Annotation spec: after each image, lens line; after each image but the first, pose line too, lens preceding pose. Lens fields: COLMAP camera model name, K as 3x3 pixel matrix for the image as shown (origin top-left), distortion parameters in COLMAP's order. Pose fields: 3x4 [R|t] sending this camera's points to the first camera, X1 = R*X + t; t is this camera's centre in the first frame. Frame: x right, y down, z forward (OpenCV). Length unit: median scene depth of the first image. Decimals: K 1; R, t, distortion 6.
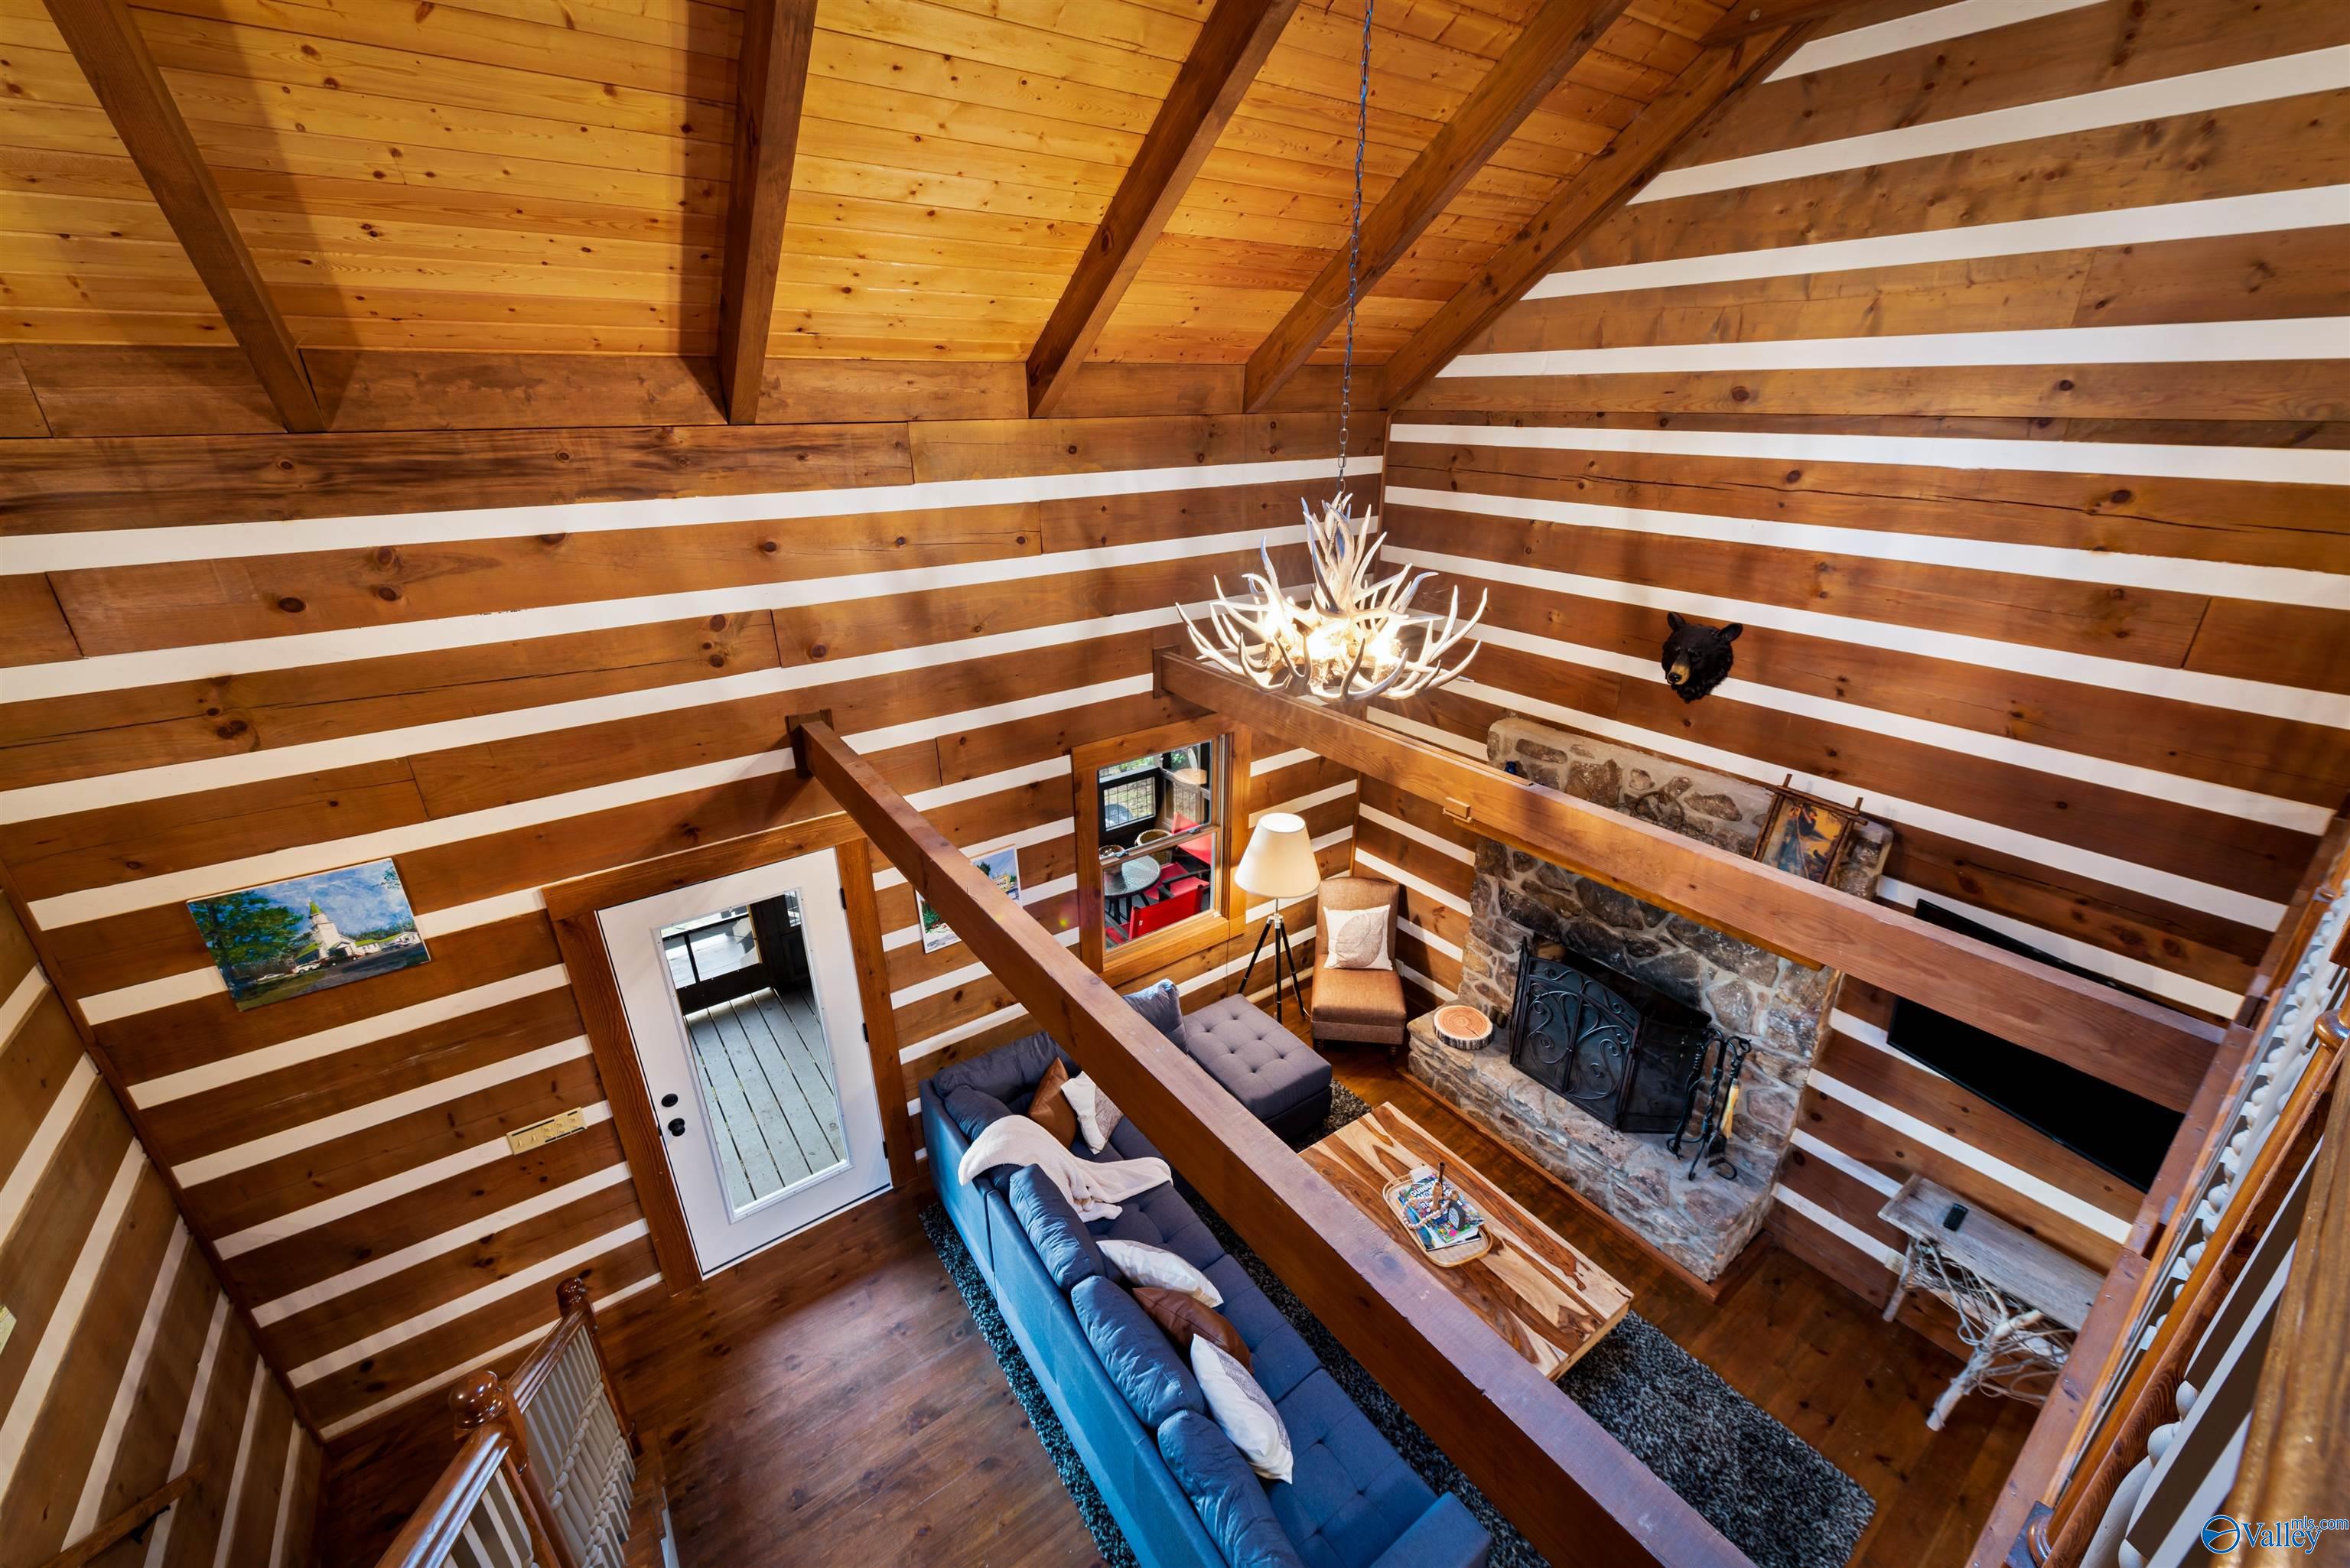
lens RADIAL K [[917.8, 0, 1193.7], [0, 917.8, 783.7], [0, 0, 1]] dist [0.006075, -0.002783]
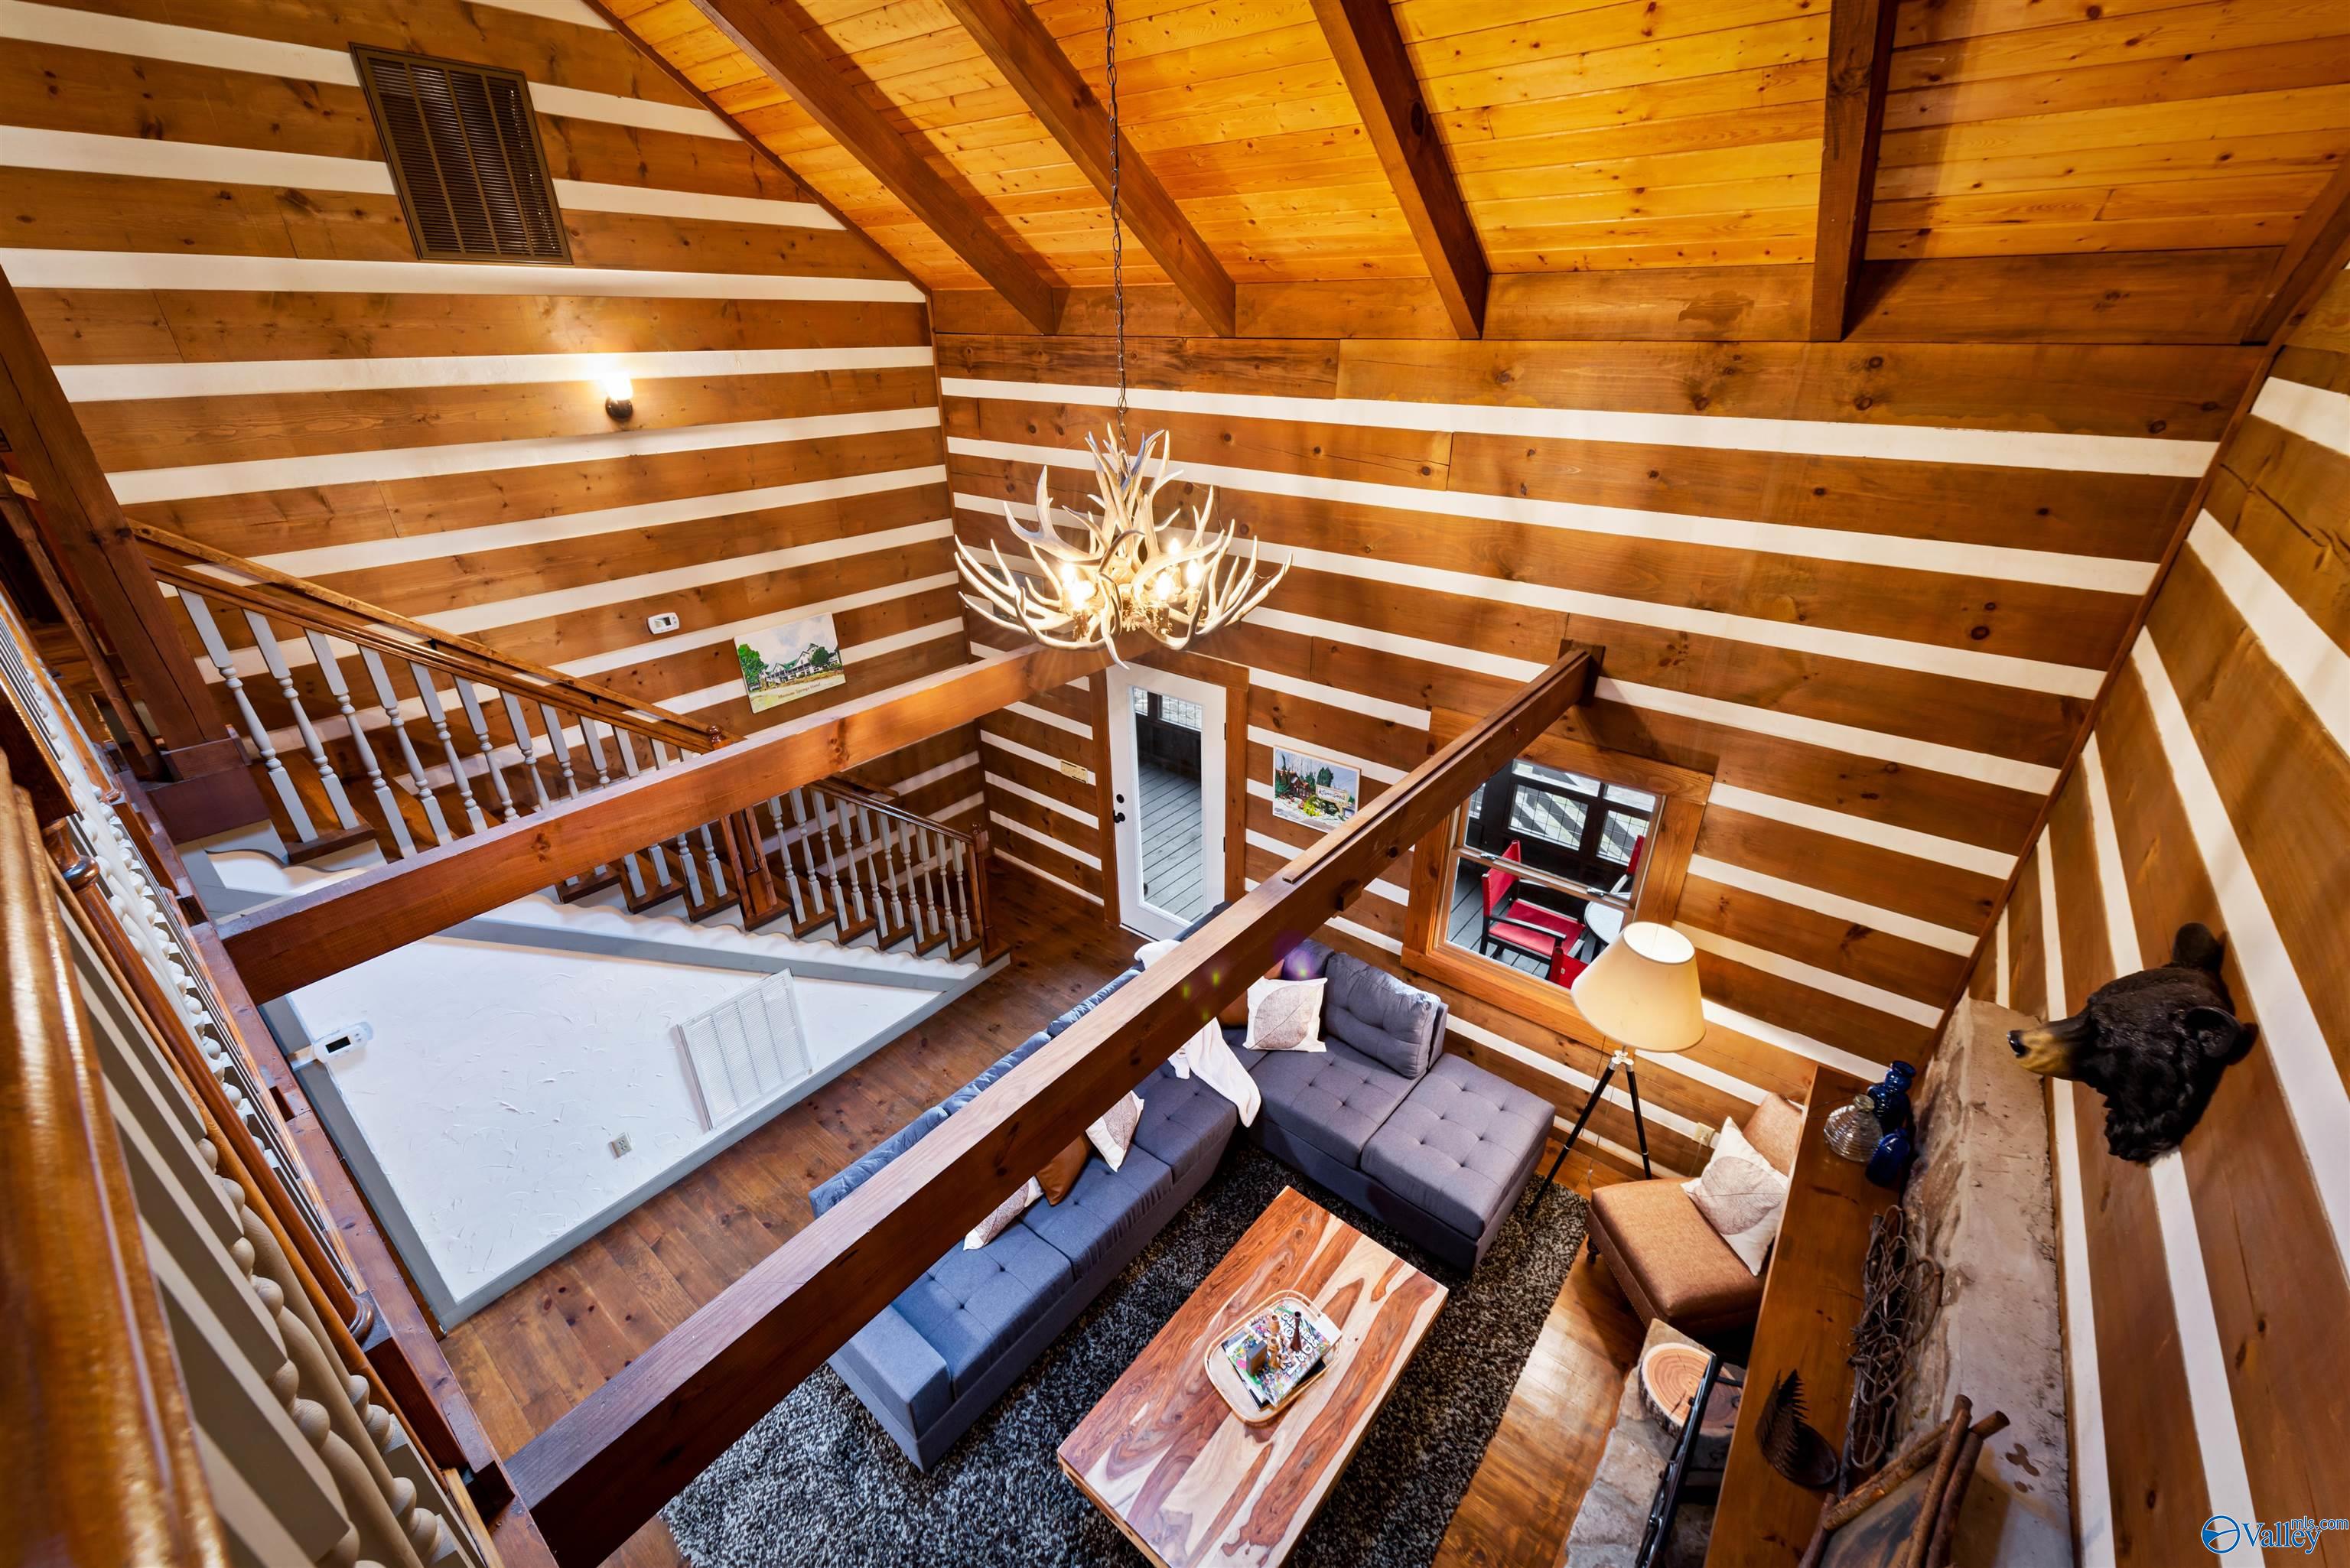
lens RADIAL K [[917.8, 0, 1192.8], [0, 917.8, 783.7], [0, 0, 1]] dist [0.006075, -0.002783]
pose [[0.263135, 0.440395, -0.858377, 0.724335], [-0.372872, 0.867018, 0.330524, -0.213018], [0.889790, 0.233093, 0.392354, 0.497033]]
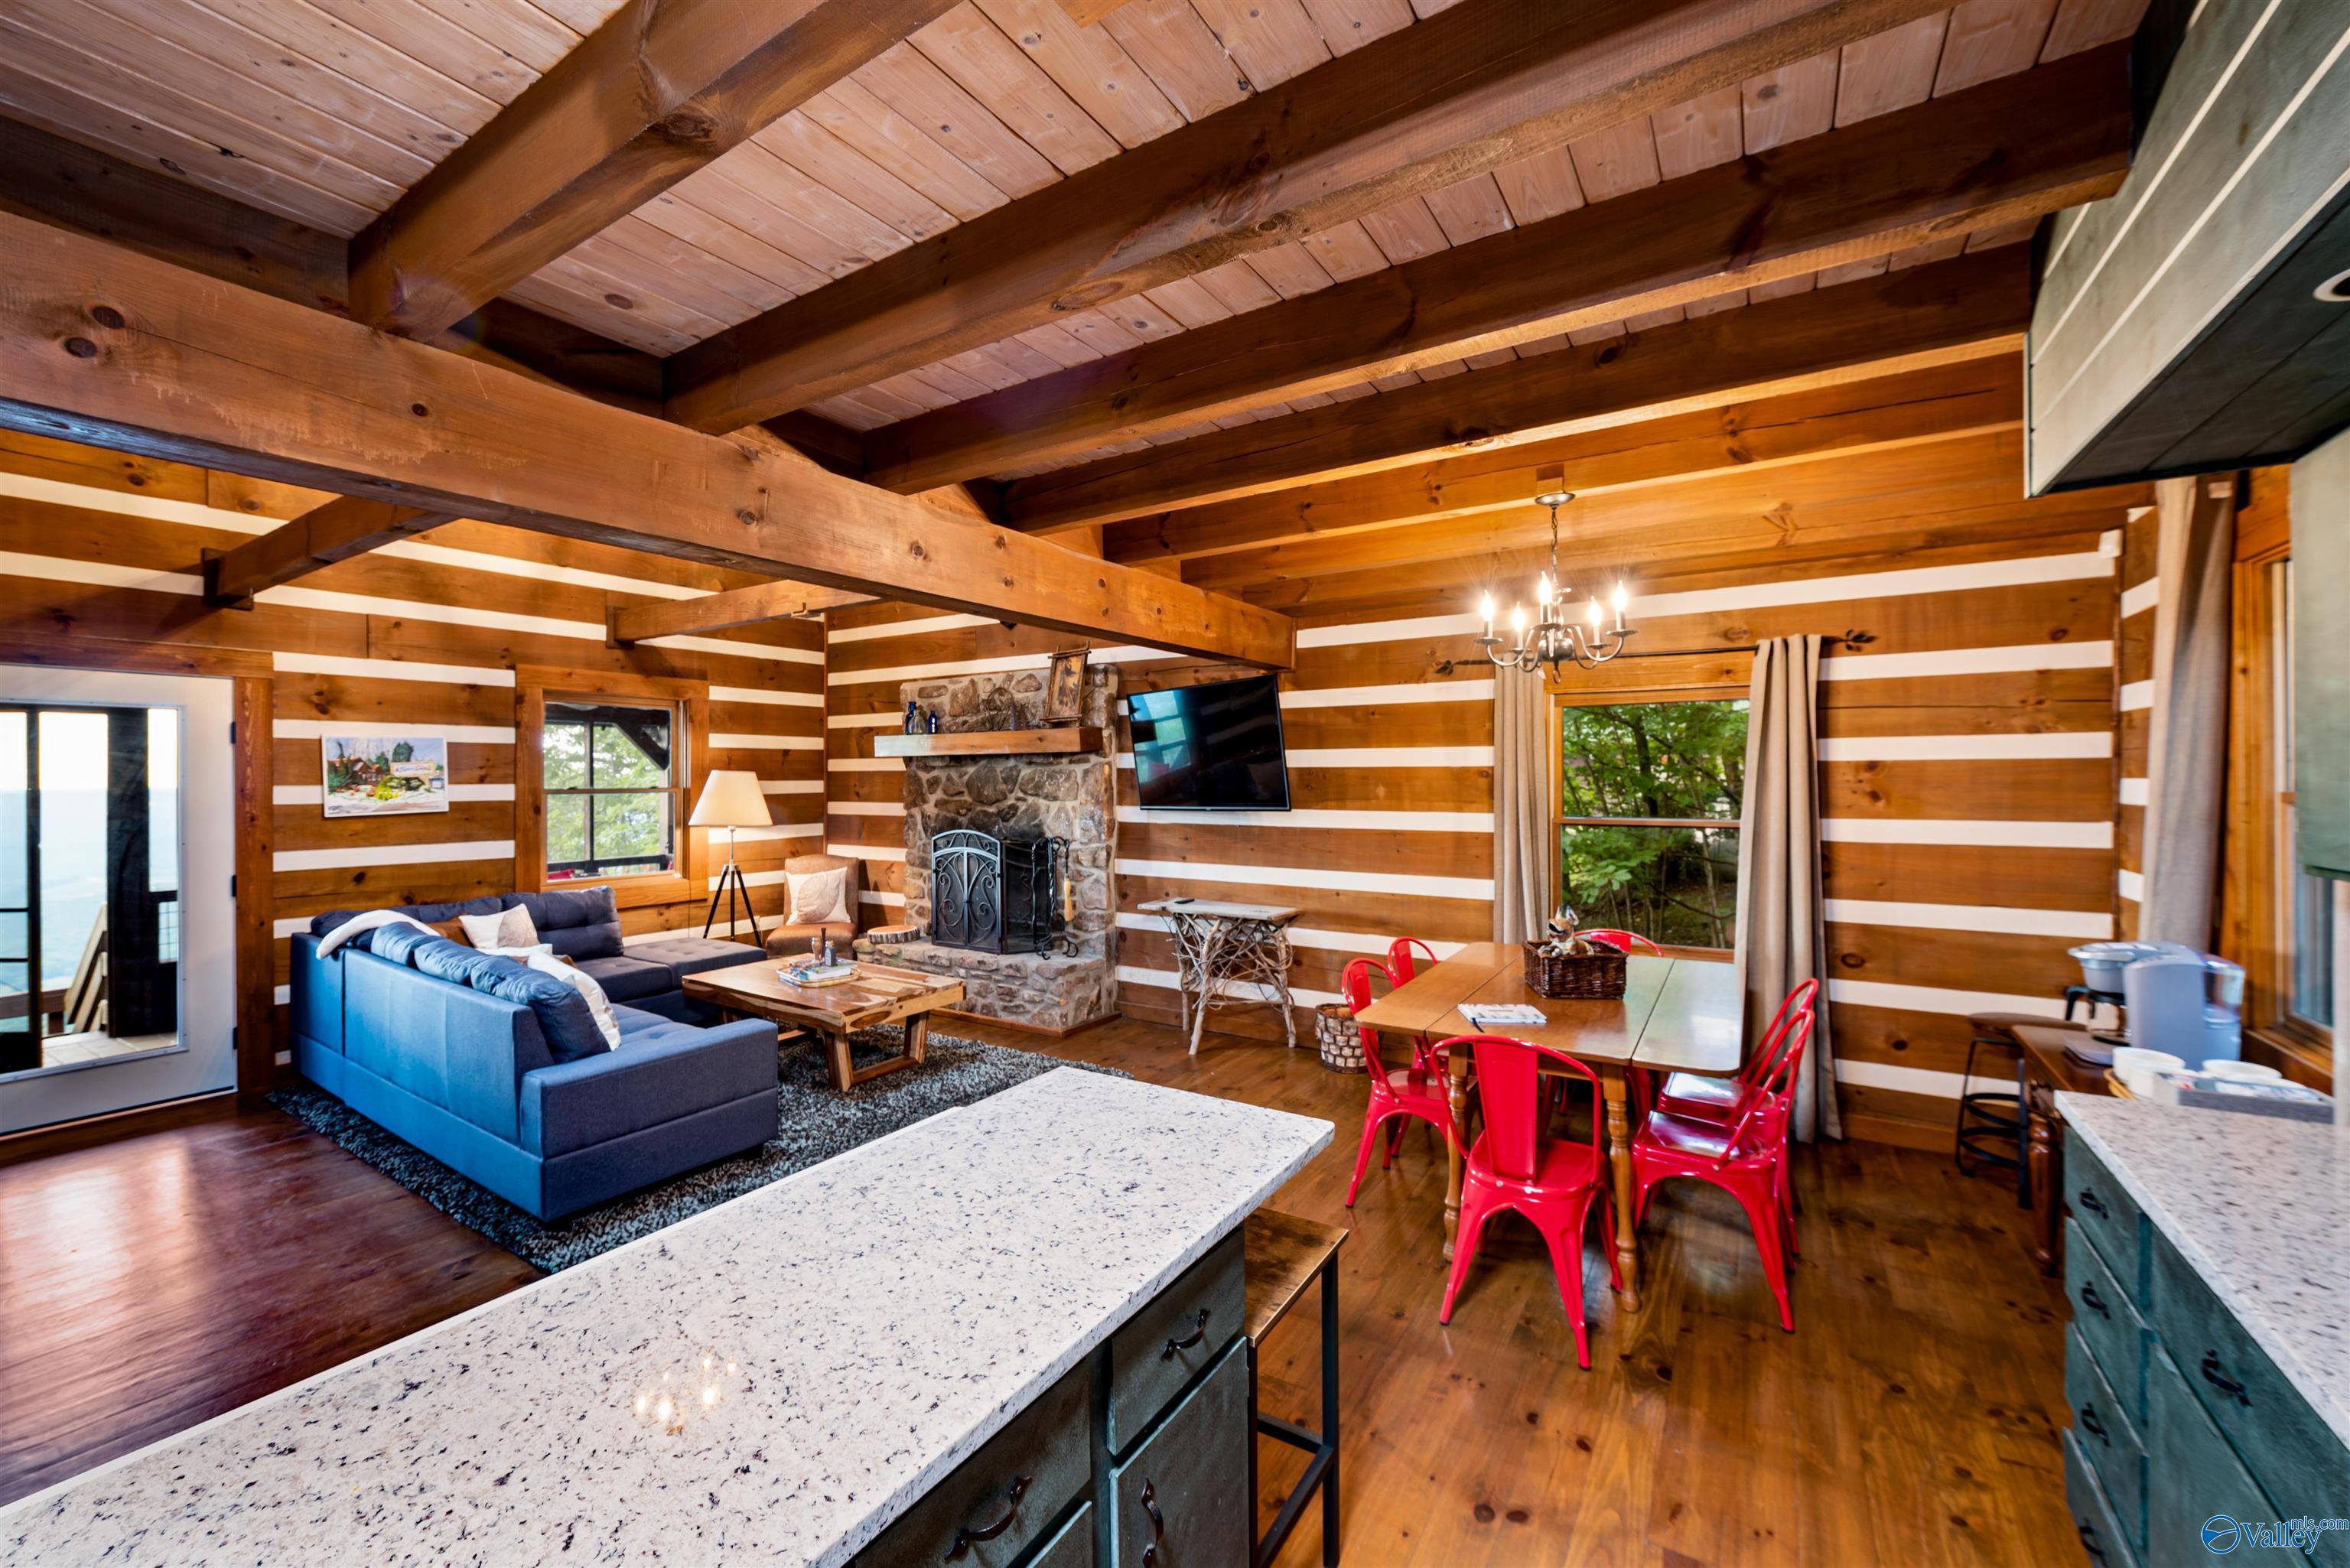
lens RADIAL K [[917.8, 0, 1176.5], [0, 917.8, 780.3], [0, 0, 1]] dist [0.006075, -0.002783]
pose [[0.933800, -0.001480, 0.357793, 0.270046], [0.138064, 0.924034, -0.356511, 0.728868], [-0.330085, 0.382309, 0.863067, -0.280833]]
